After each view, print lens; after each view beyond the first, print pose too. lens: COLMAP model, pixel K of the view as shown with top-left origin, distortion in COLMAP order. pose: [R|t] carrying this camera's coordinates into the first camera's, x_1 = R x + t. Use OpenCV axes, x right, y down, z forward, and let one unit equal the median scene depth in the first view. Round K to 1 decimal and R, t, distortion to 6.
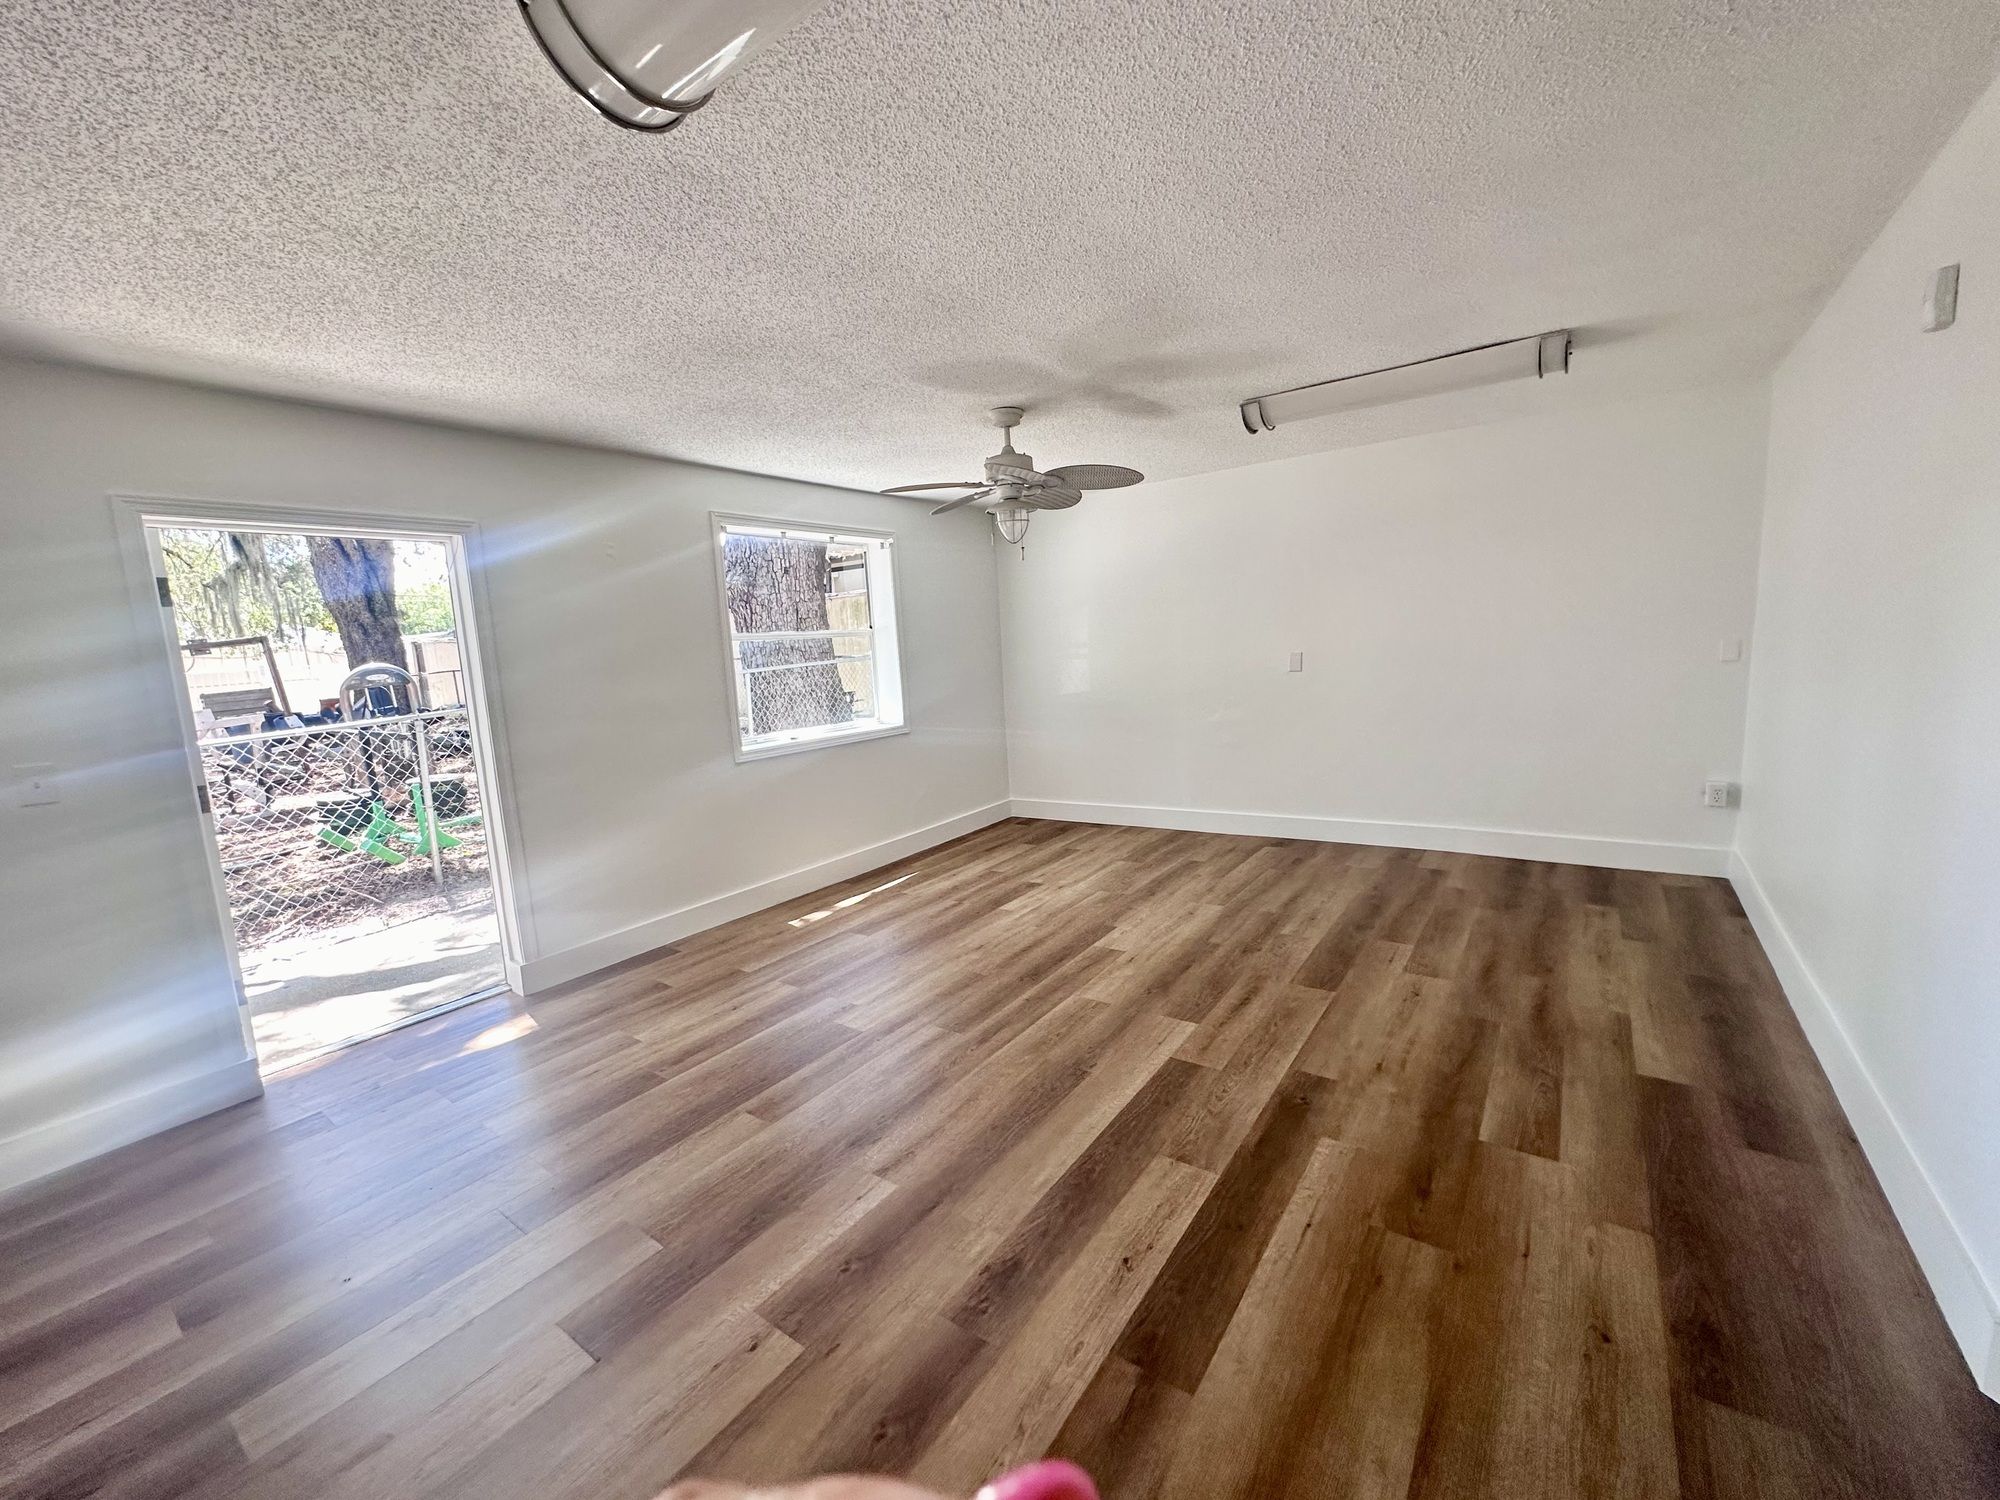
lens RADIAL K [[794.7, 0, 1000.0], [0, 794.7, 750.0], [0, 0, 1]] dist [-0.002096, -0.000152]
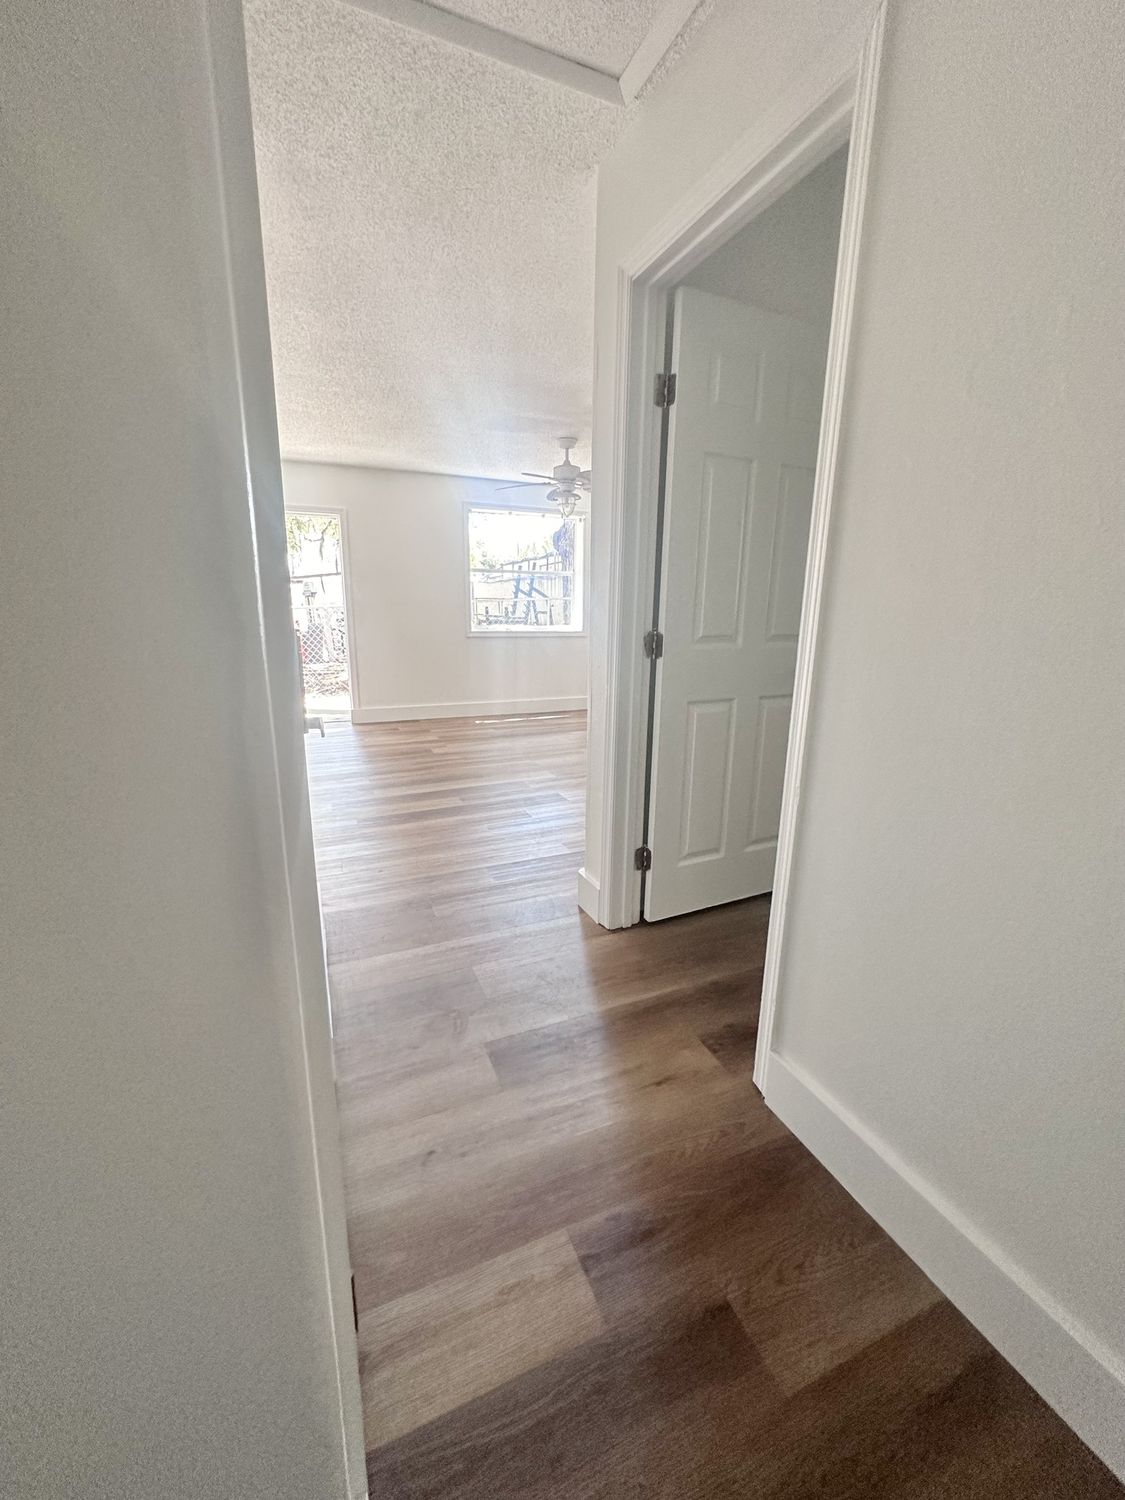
lens RADIAL K [[596.0, 0, 562.5], [0, 596.0, 750.0], [0, 0, 1]] dist [-0.002096, -0.000152]
pose [[0.858837, 0.183139, -0.478392, 0.710712], [-0.128971, 0.981128, 0.144060, 0.056135], [0.495747, -0.062025, 0.866249, -0.178497]]
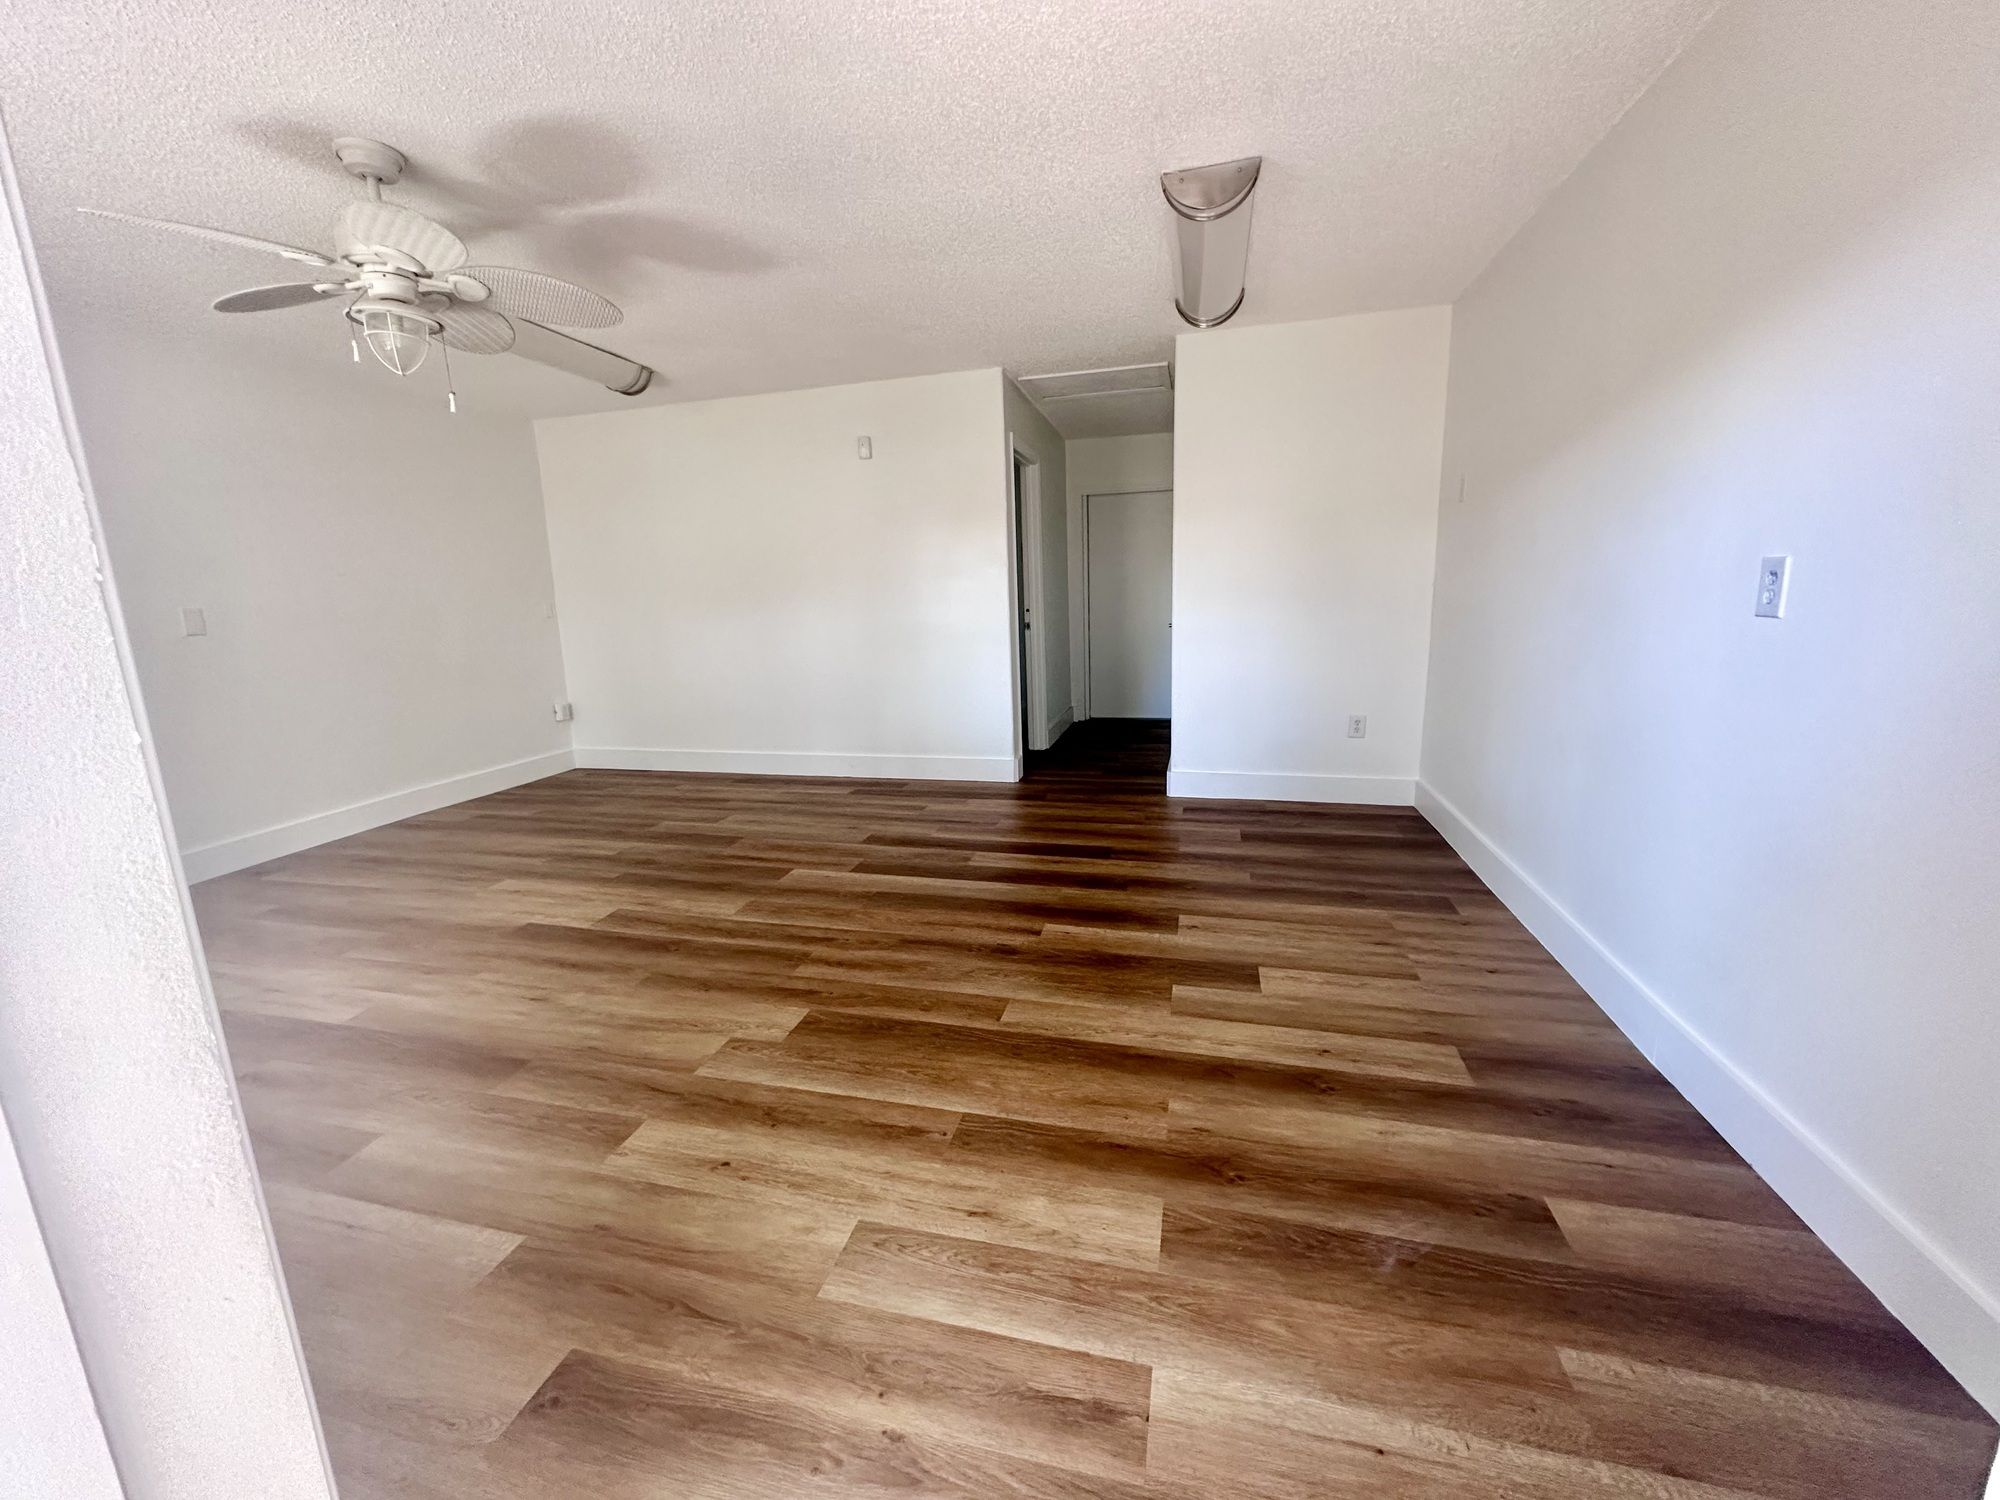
lens RADIAL K [[794.7, 0, 1000.0], [0, 794.7, 750.0], [0, 0, 1]] dist [-0.002096, -0.000152]
pose [[-0.366968, -0.112412, 0.923416, -0.744555], [0.180654, 0.965161, 0.189286, -0.005468], [-0.912523, 0.236280, -0.333876, 0.819740]]
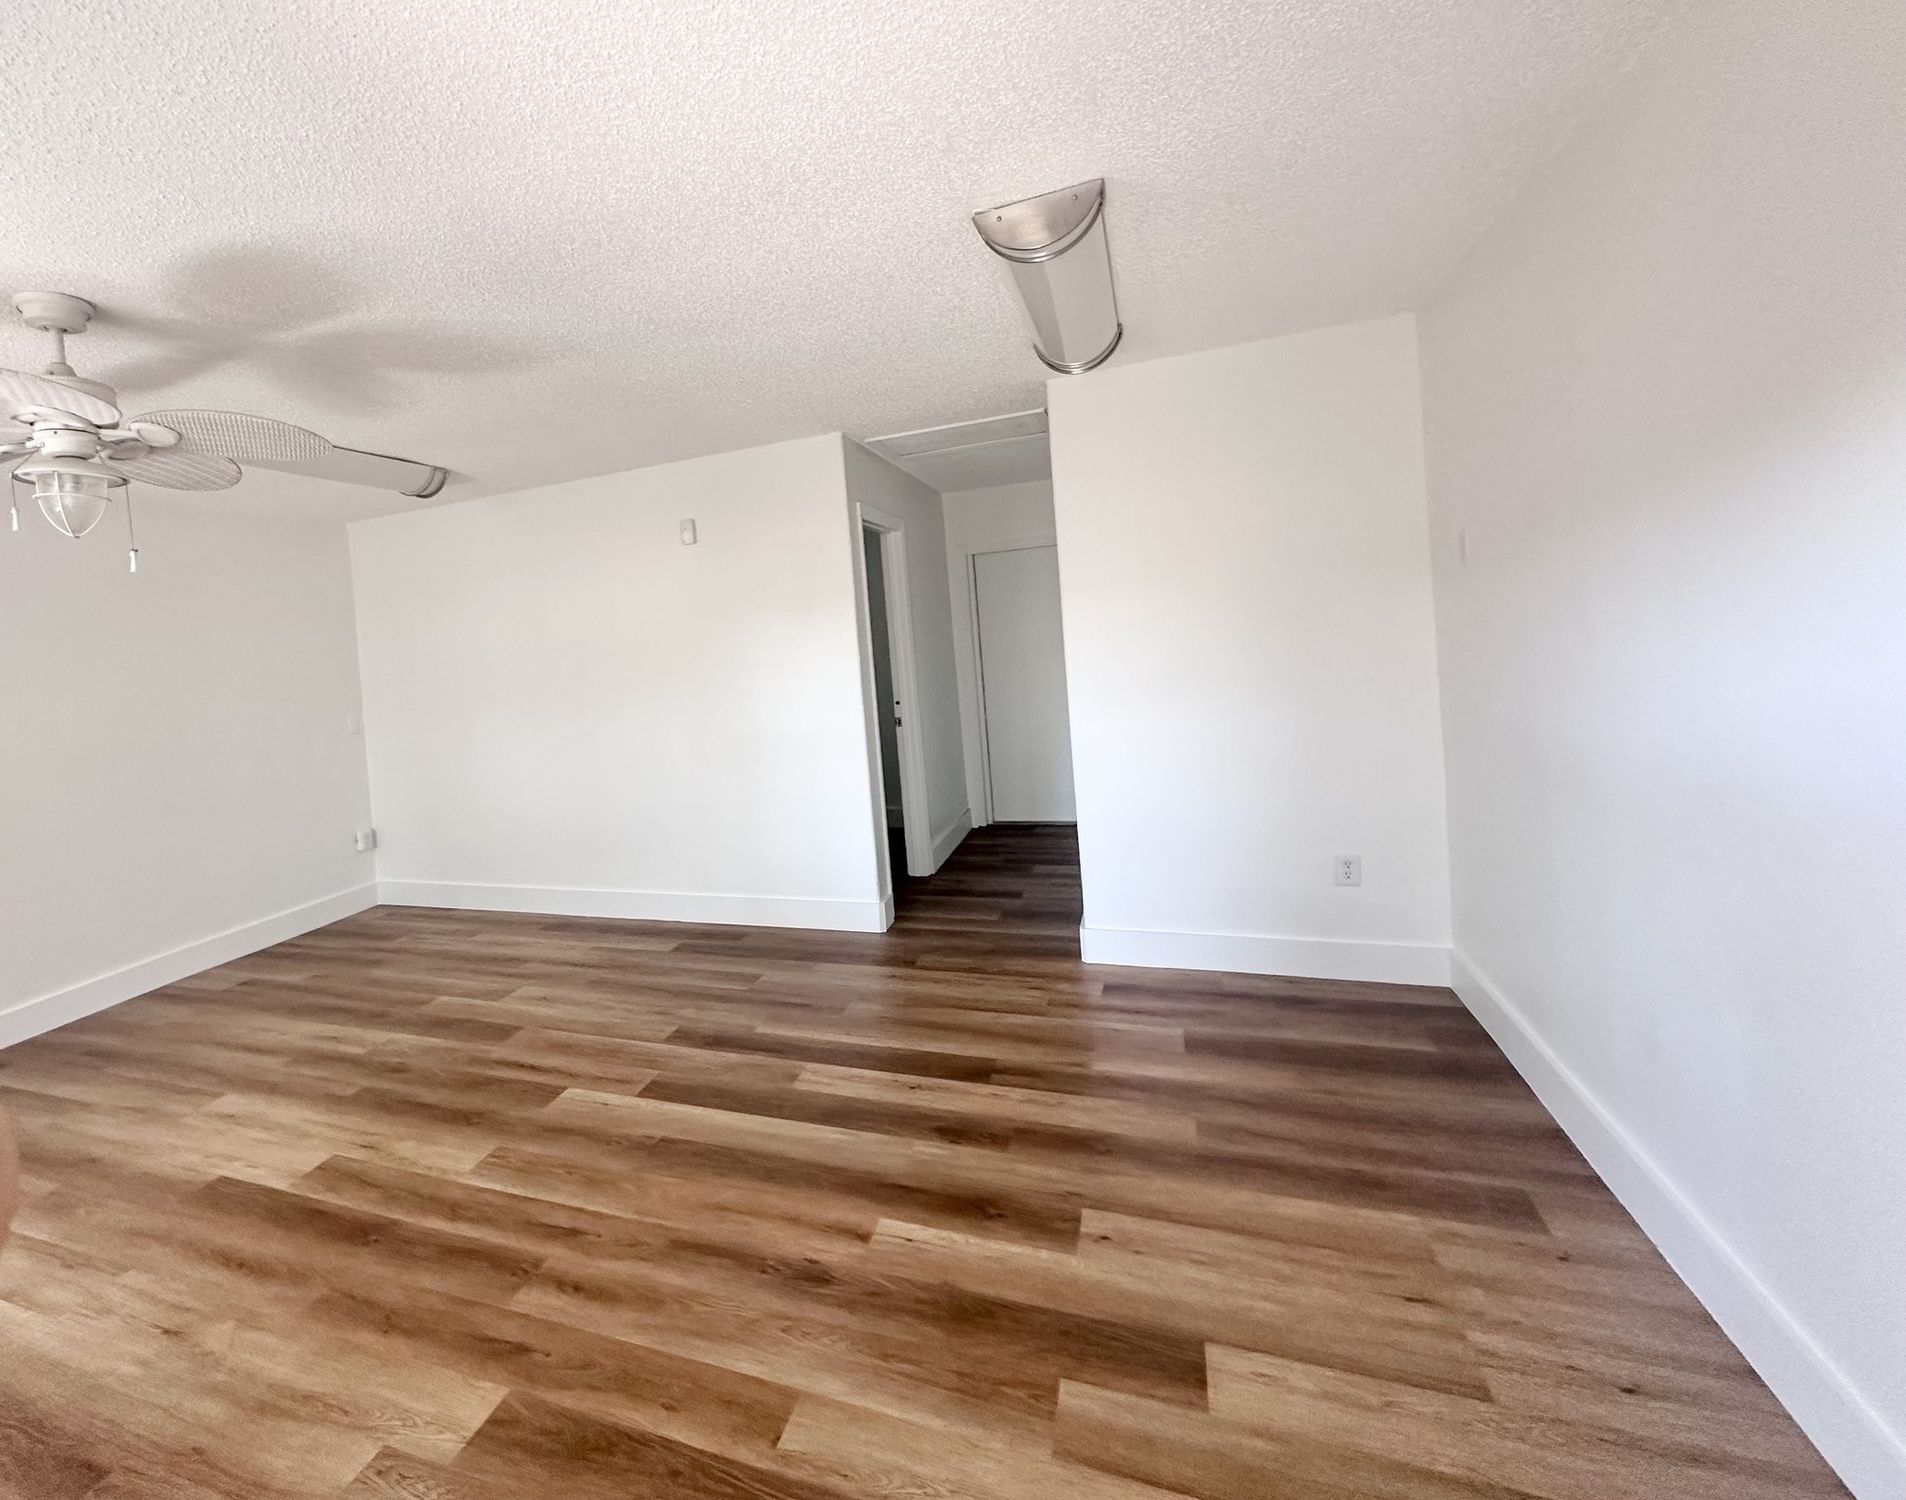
lens RADIAL K [[899.1, 0, 777.3], [0, 899.1, 672.5], [0, 0, 1]] dist [-0.002657, -0.000969]
pose [[-0.219683, 0.046481, 0.974463, -0.654264], [0.227865, 0.973680, 0.004926, -0.061757], [-0.948587, 0.223128, -0.224492, 0.681670]]
